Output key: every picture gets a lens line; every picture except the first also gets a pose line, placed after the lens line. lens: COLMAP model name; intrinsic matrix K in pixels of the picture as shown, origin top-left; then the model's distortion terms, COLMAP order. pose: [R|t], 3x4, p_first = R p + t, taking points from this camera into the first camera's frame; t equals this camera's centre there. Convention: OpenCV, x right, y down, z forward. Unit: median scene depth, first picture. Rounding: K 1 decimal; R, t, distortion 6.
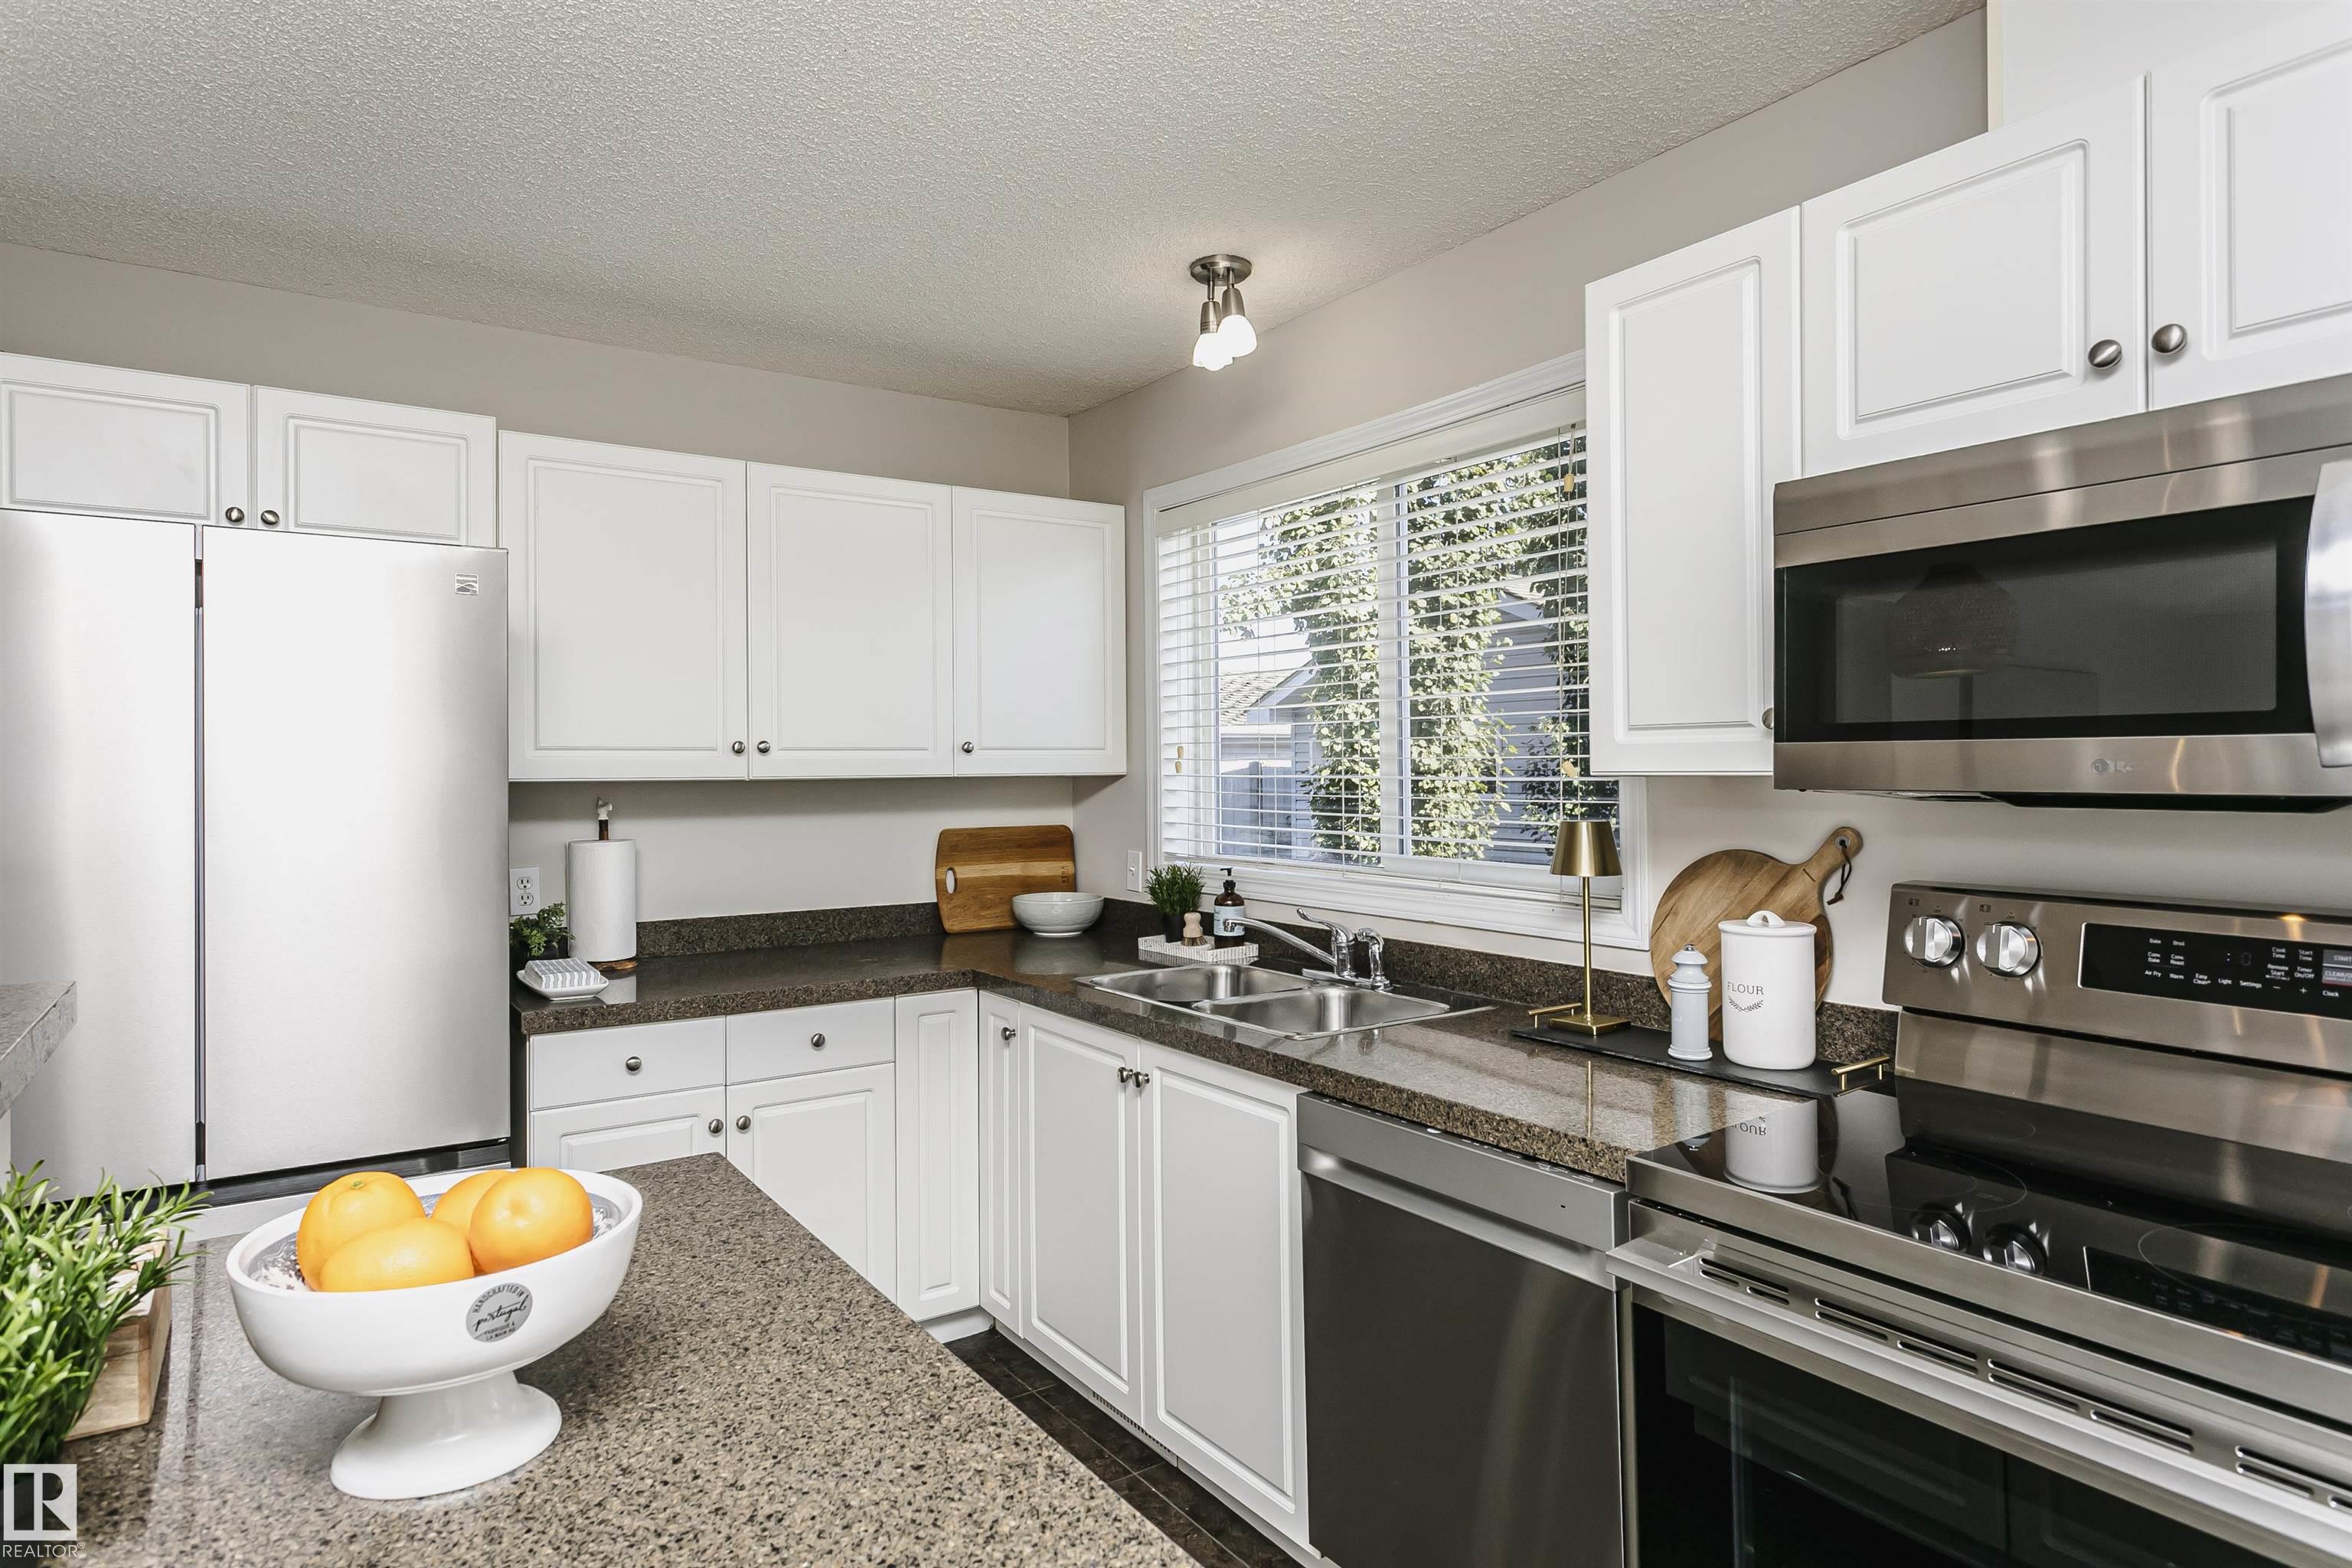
lens RADIAL K [[1294.9, 0, 1145.9], [0, 1294.9, 771.4], [0, 0, 1]] dist [0.002448, 0.000679]
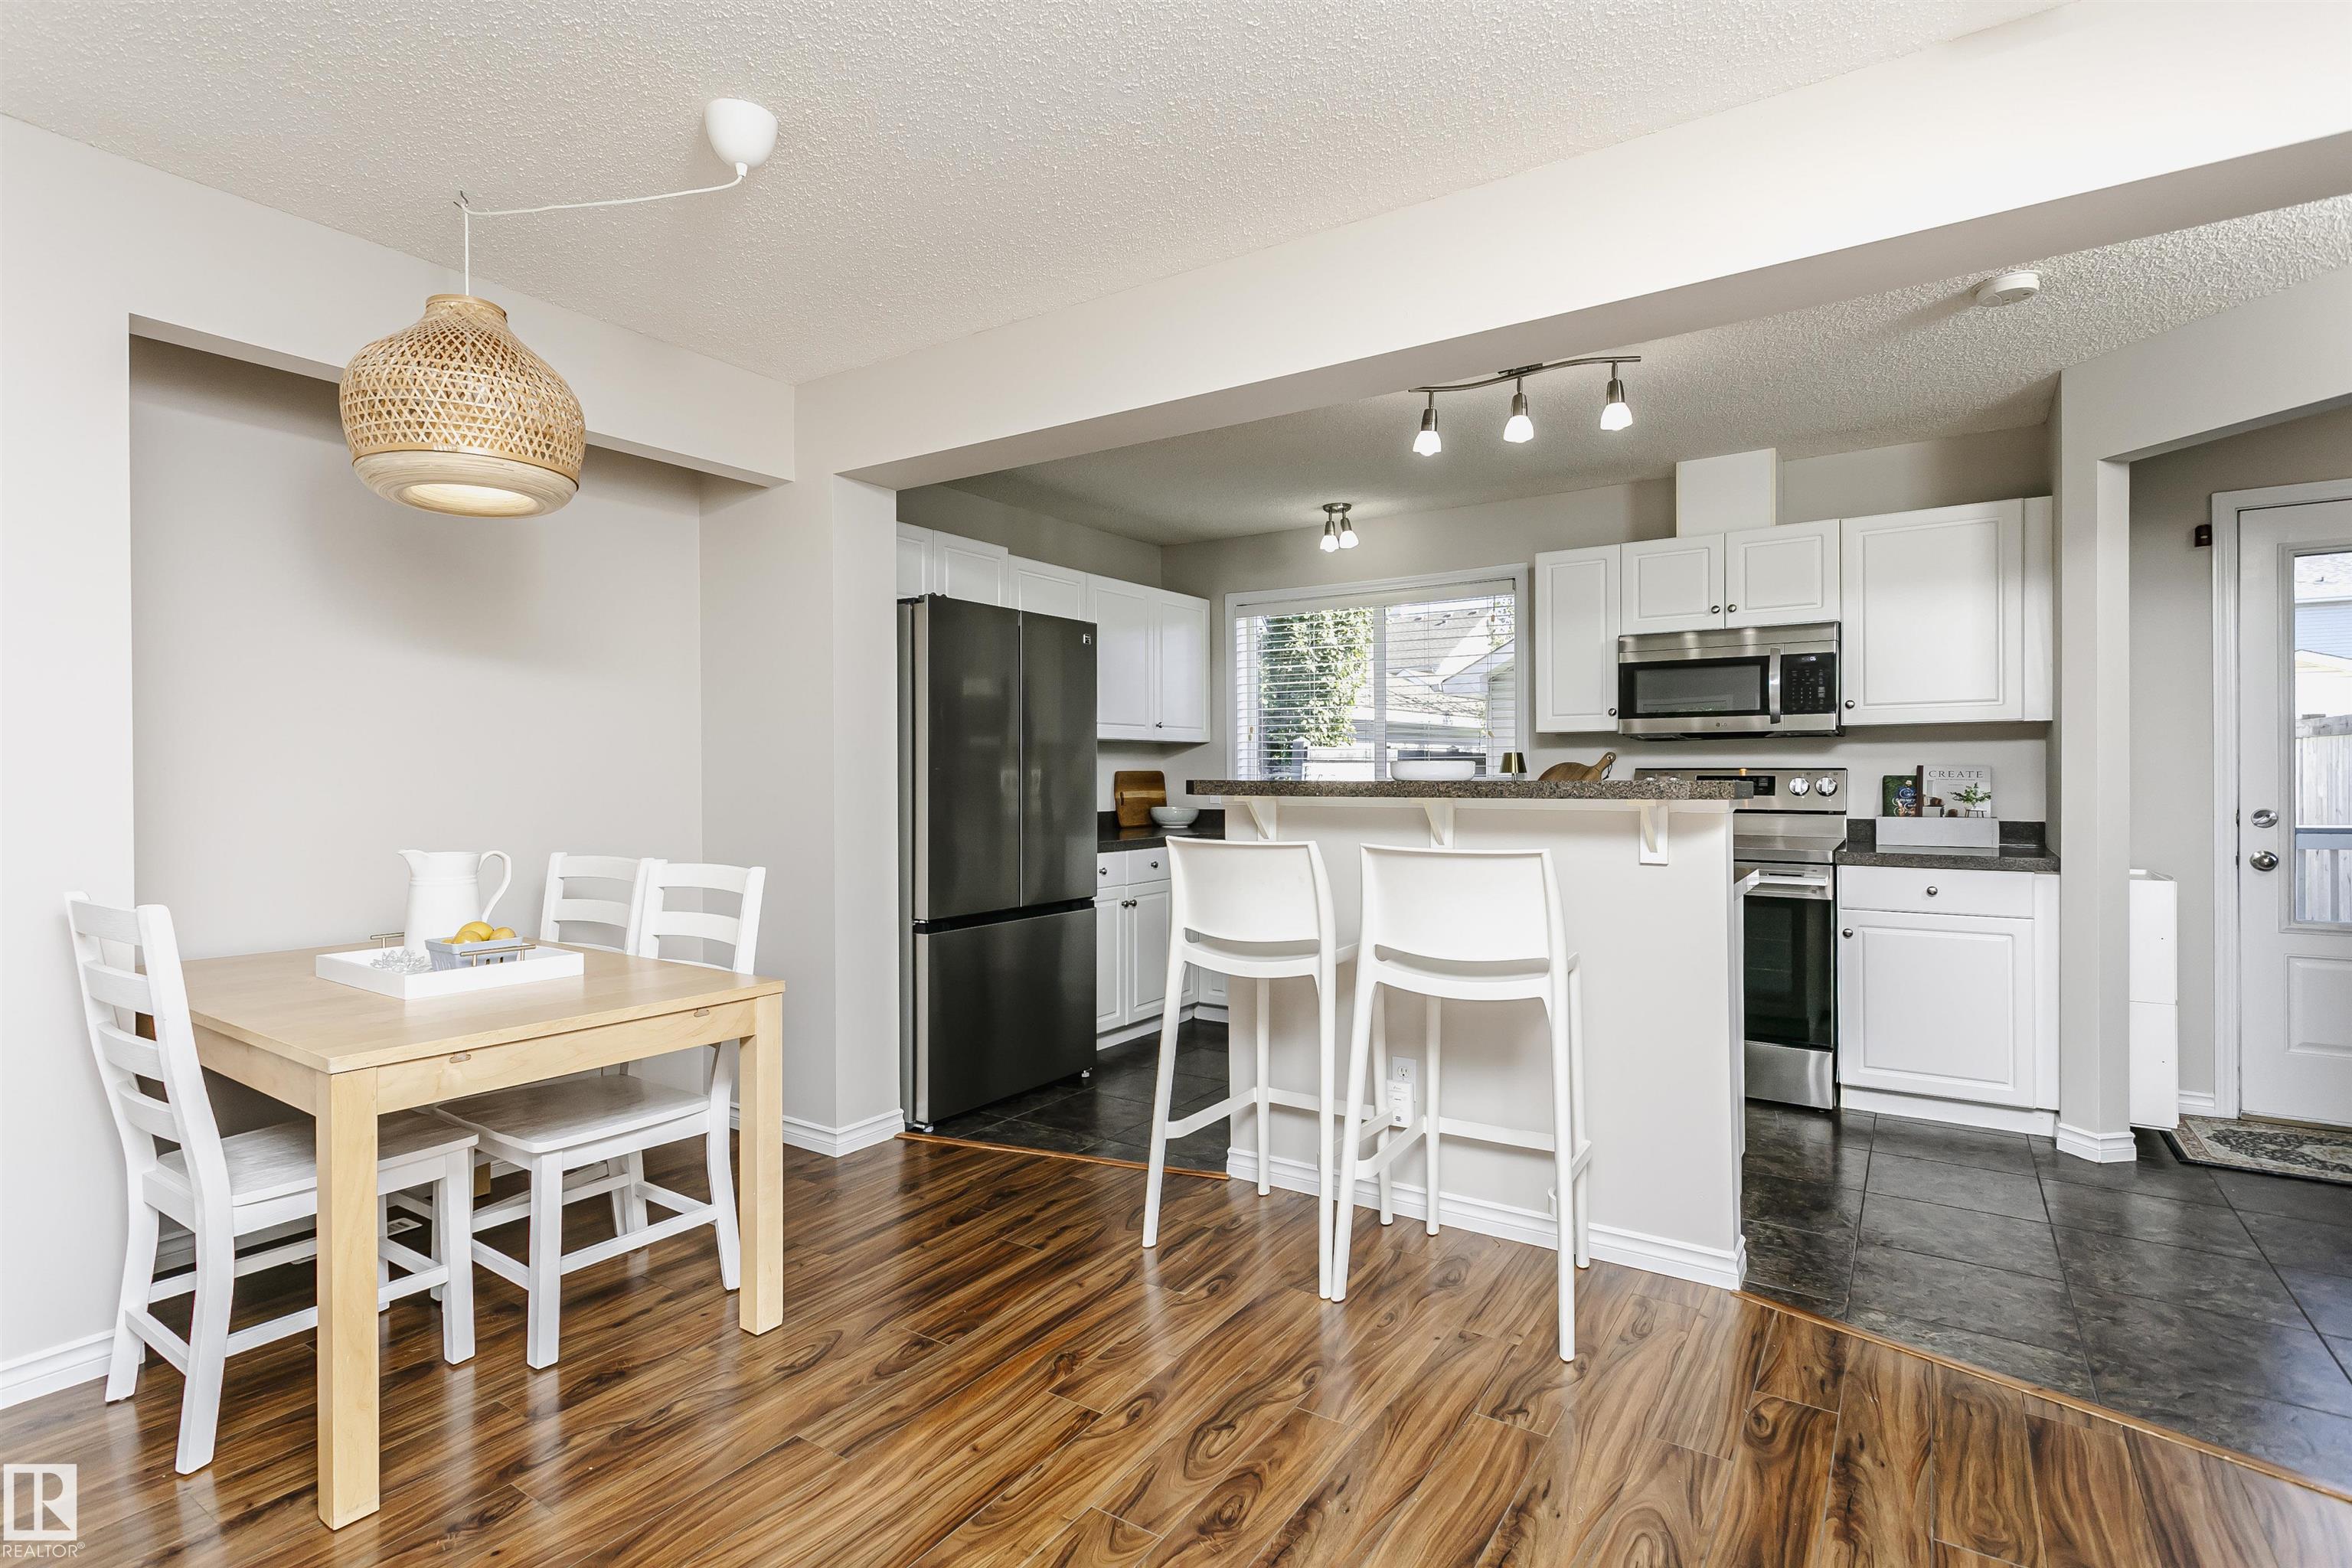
lens RADIAL K [[1140.9, 0, 1157.0], [0, 1140.9, 781.6], [0, 0, 1]] dist [0.009923, 0.000792]
pose [[0.925485, 0.000476, 0.378784, -0.964246], [-0.001831, 0.999993, 0.003218, 0.073967], [-0.378780, -0.003672, 0.925480, -0.685754]]
